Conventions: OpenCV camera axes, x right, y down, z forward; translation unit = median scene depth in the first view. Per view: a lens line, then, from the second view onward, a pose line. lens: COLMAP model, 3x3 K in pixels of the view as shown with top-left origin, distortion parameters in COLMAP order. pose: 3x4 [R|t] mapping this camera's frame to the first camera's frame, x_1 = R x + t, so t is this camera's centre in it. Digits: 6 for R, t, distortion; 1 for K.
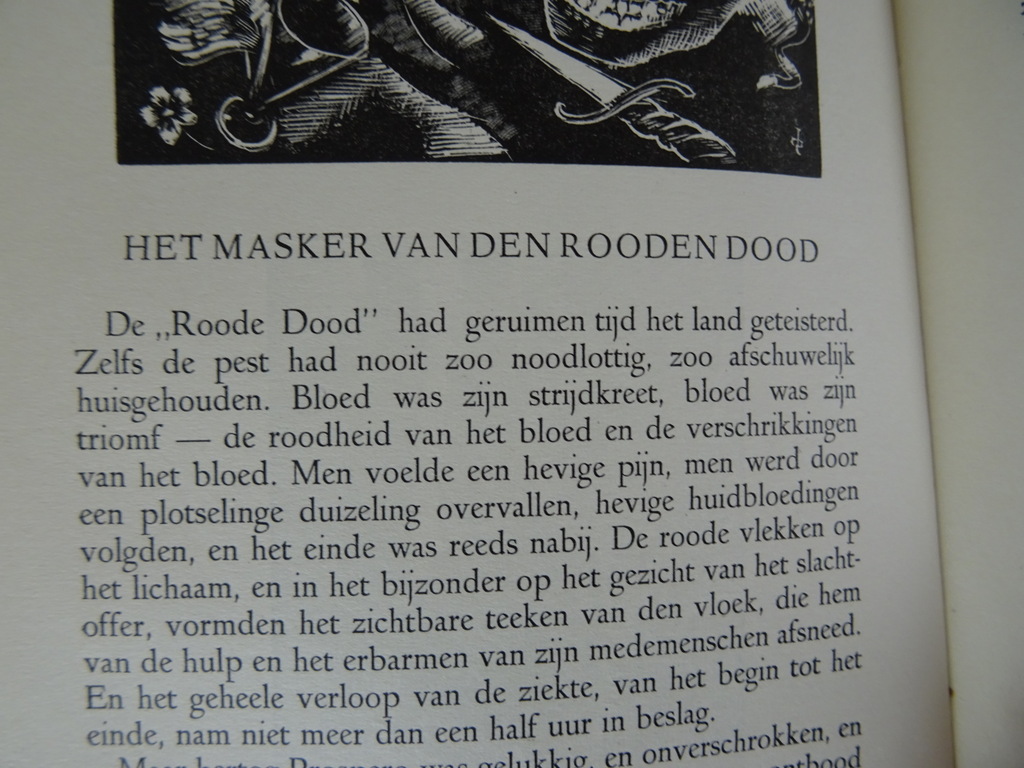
lens RADIAL K [[721.6, 0, 513.1], [0, 721.6, 382.1], [0, 0, 1]] dist [0.005413, -0.017546]
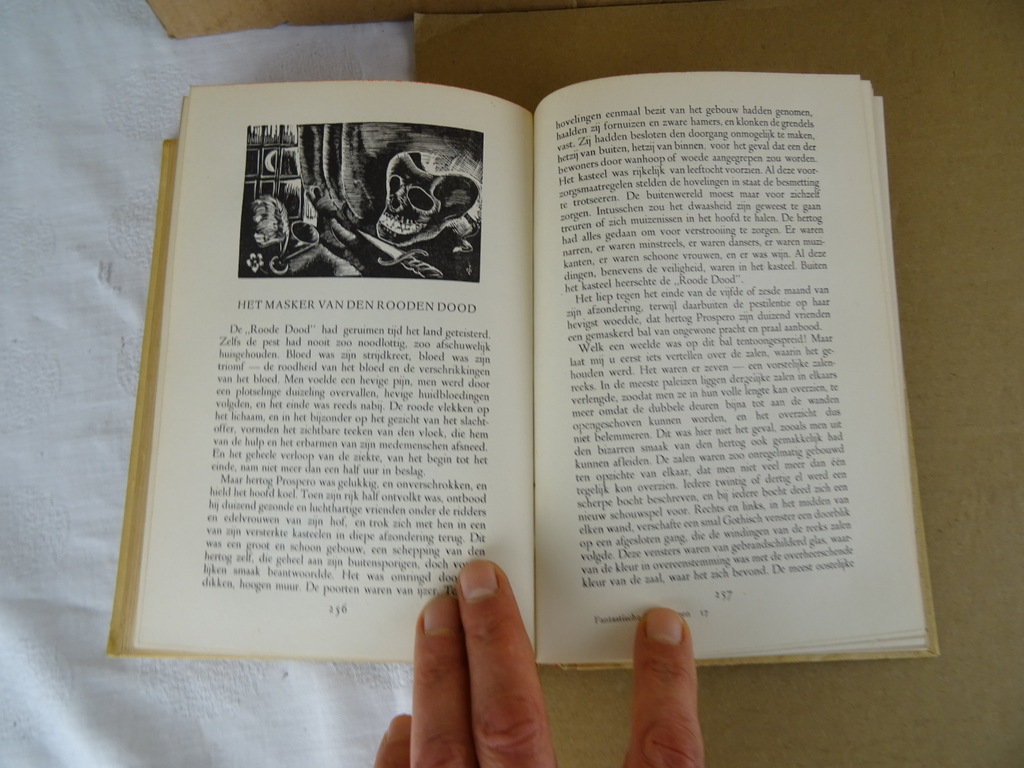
lens RADIAL K [[721.6, 0, 515.4], [0, 721.6, 385.2], [0, 0, 1]] dist [0.005413, -0.017546]
pose [[0.990294, 0.022126, -0.137215, 1.041229], [-0.038147, 0.992603, -0.115257, 0.454918], [0.133650, 0.119372, 0.983813, -1.792572]]
